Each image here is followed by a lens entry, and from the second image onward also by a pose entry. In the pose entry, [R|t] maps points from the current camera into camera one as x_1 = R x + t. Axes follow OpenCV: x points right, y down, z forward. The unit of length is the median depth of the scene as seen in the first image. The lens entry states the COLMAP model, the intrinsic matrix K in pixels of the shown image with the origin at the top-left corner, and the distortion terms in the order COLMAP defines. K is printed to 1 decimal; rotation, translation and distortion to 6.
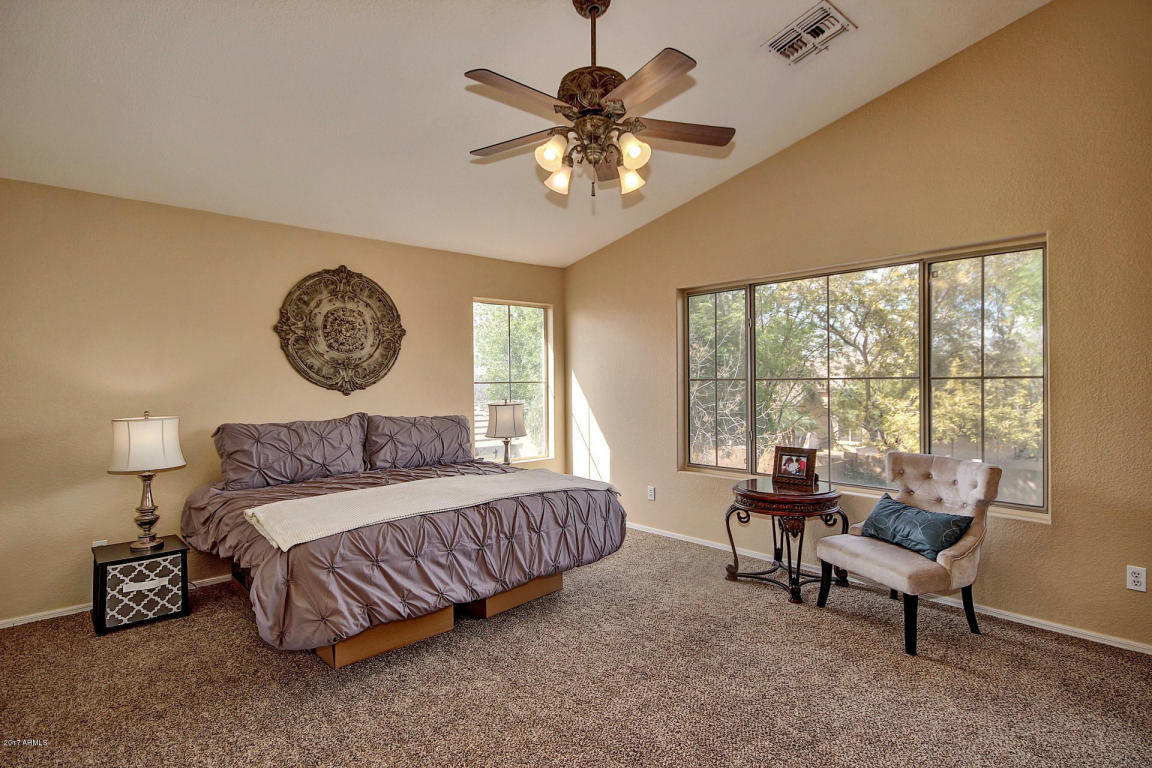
lens RADIAL K [[600.7, 0, 574.2], [0, 600.7, 378.0], [0, 0, 1]] dist [0.000642, 0.003599]
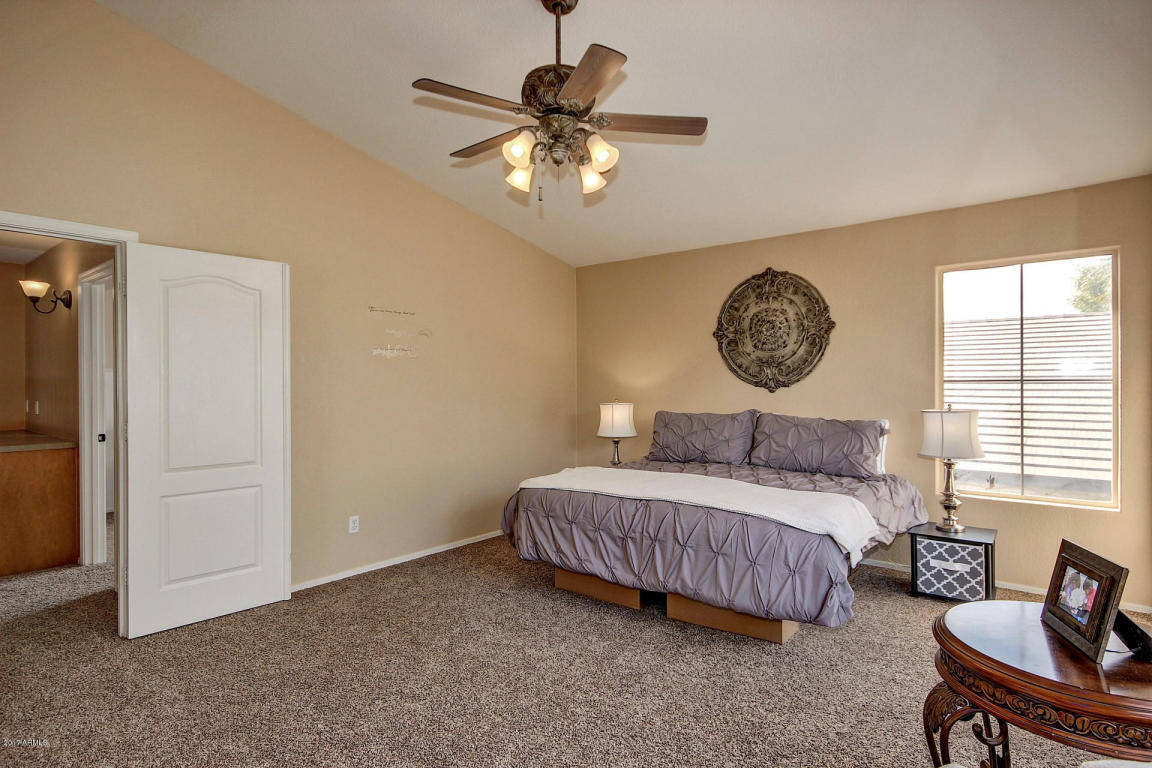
lens RADIAL K [[600.7, 0, 574.2], [0, 600.7, 384.4], [0, 0, 1]] dist [0.000642, 0.003599]
pose [[0.151925, 0.014913, -0.988280, 0.610334], [0.010328, 0.999808, 0.016674, -0.005901], [0.988338, -0.012740, 0.151741, 0.519204]]
